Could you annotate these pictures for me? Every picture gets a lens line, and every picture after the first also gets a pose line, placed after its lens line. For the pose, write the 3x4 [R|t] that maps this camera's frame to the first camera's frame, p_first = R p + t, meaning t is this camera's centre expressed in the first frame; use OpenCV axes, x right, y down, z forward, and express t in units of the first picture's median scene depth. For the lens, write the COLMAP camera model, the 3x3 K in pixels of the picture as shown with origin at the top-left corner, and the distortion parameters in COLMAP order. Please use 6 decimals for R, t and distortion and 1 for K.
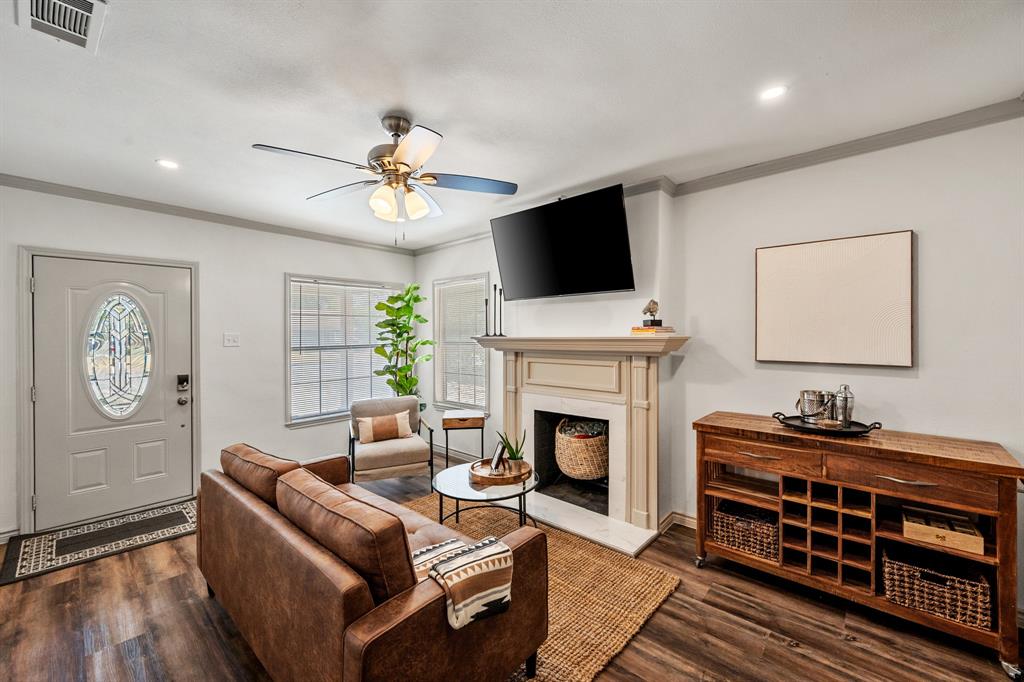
lens RADIAL K [[407.3, 0, 516.2], [0, 407.3, 332.8], [0, 0, 1]] dist [-0.000926, -0.000125]
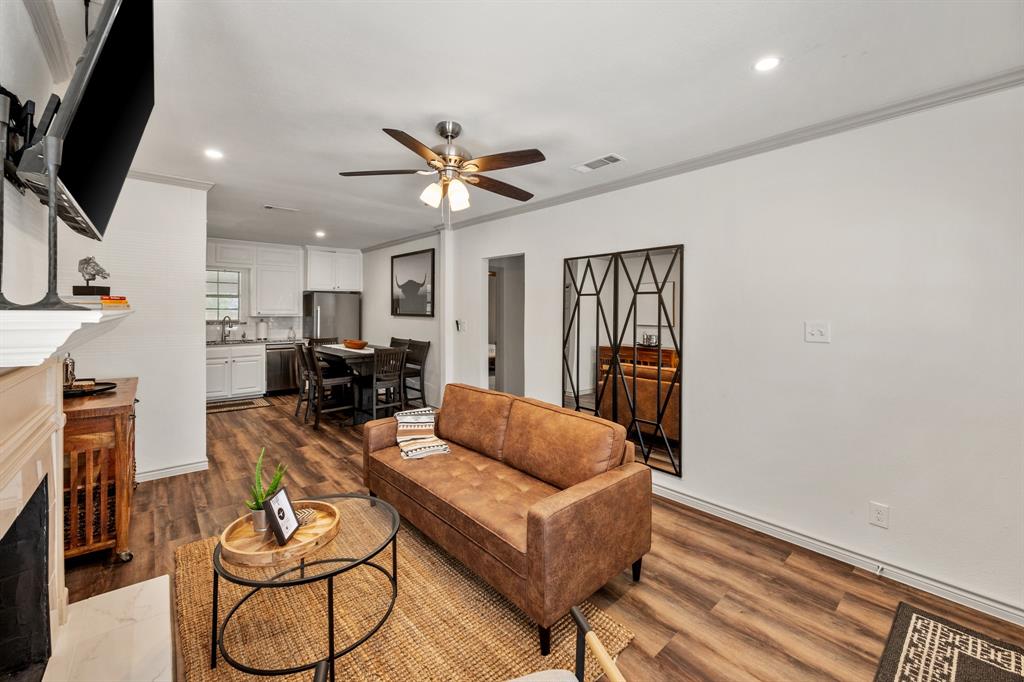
lens RADIAL K [[407.3, 0, 515.5], [0, 407.3, 319.6], [0, 0, 1]] dist [-0.000926, -0.000125]
pose [[-0.993370, -0.003826, 0.114894, -0.391485], [-0.002072, 0.999879, 0.015388, 0.010426], [-0.114939, 0.015048, -0.993259, 1.352961]]
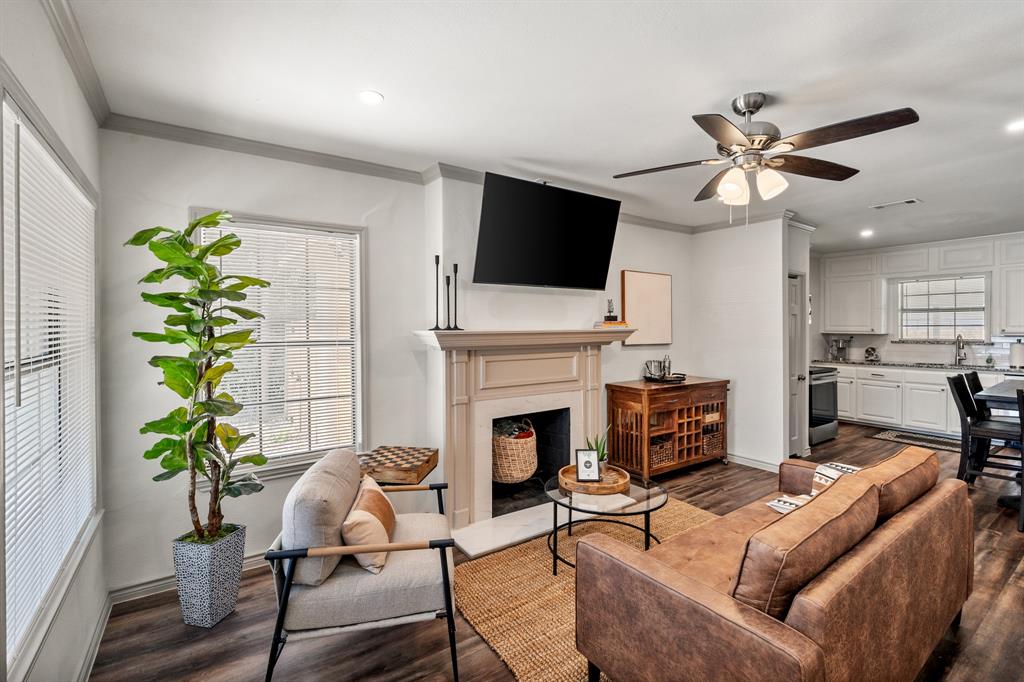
lens RADIAL K [[452.2, 0, 509.2], [0, 452.2, 329.9], [0, 0, 1]] dist [-0.001774, -0.000129]
pose [[0.245656, -0.000890, 0.969357, -0.913475], [-0.000958, 0.999999, 0.001161, 0.008970], [-0.969357, -0.001214, 0.245655, 0.813423]]
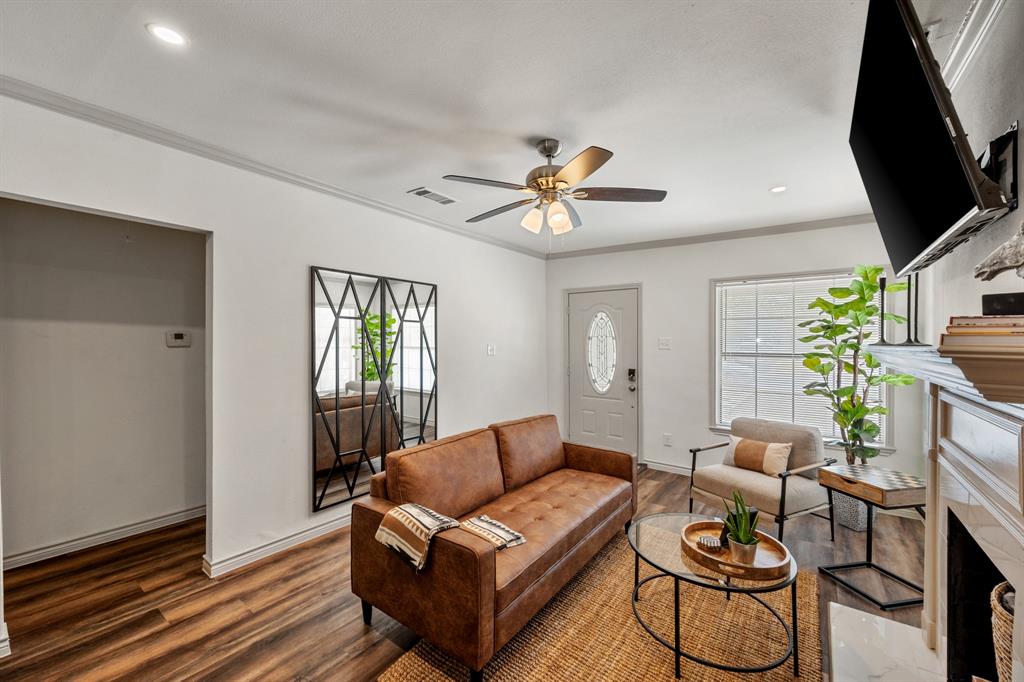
lens RADIAL K [[407.3, 0, 505.1], [0, 407.3, 339.0], [0, 0, 1]] dist [-0.000926, -0.000125]
pose [[0.076965, 0.005121, -0.997021, 0.505066], [-0.005729, 0.999973, 0.004694, 0.001726], [0.997017, 0.005351, 0.076992, 0.508324]]
